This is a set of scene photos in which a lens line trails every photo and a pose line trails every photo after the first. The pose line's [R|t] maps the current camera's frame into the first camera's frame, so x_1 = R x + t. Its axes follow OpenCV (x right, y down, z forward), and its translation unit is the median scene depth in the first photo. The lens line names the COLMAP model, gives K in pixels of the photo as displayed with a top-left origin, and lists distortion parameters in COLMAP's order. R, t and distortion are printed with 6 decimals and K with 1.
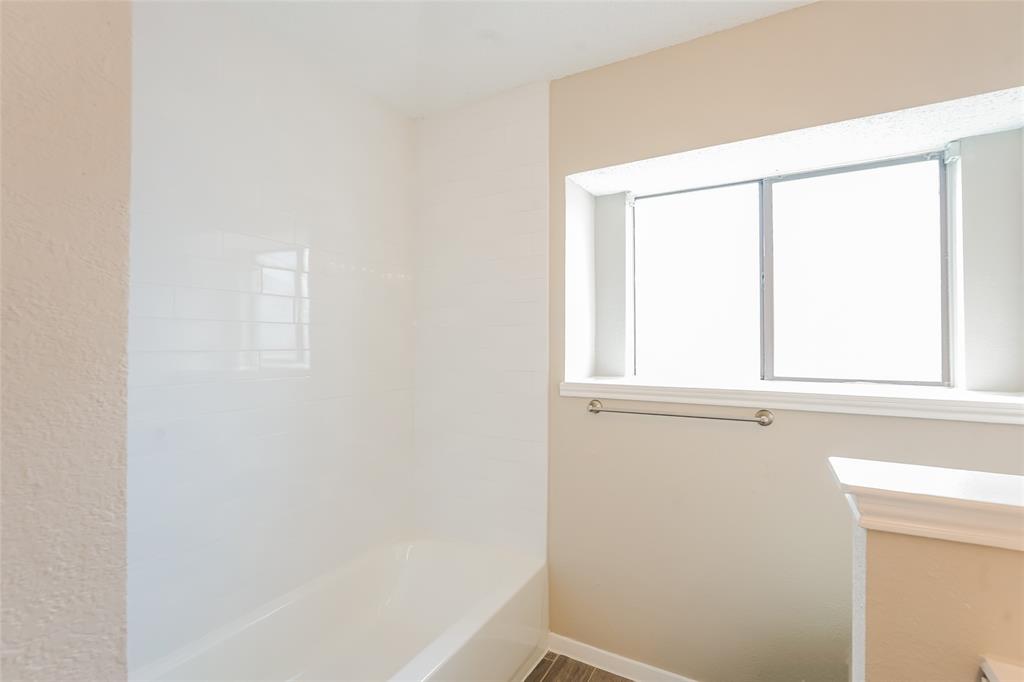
lens RADIAL K [[465.5, 0, 519.0], [0, 465.5, 336.8], [0, 0, 1]] dist [-0.004991, -0.000349]
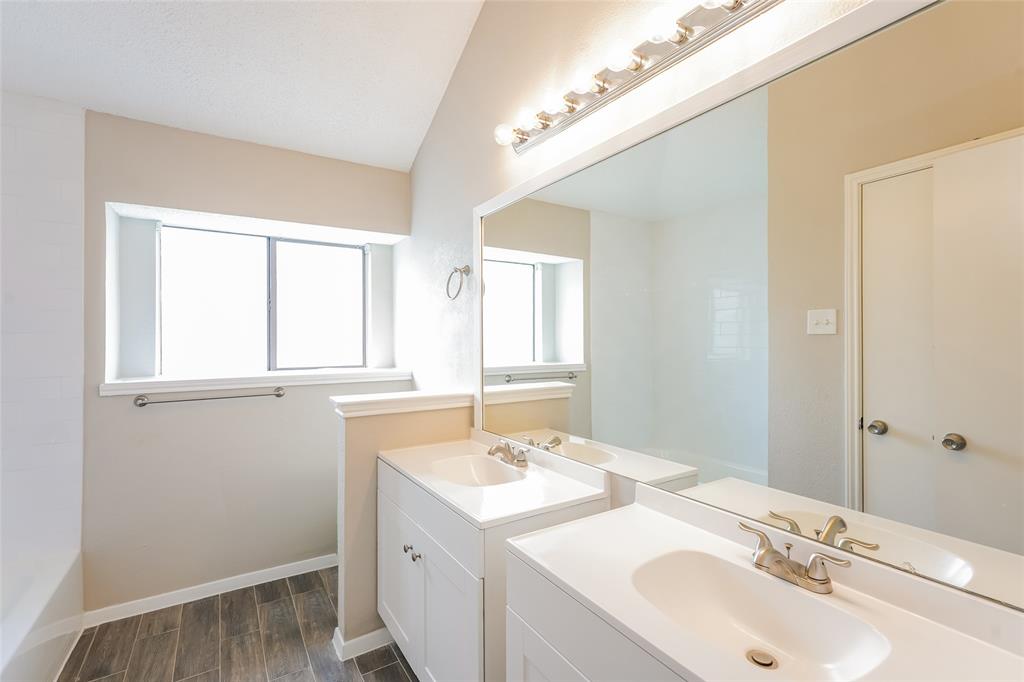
lens RADIAL K [[465.5, 0, 519.0], [0, 465.5, 336.8], [0, 0, 1]] dist [-0.004991, -0.000349]
pose [[0.477230, 0.000028, 0.878779, -0.413086], [-0.006479, 0.999973, 0.003487, -0.027190], [-0.878755, -0.007358, 0.477217, -0.427688]]
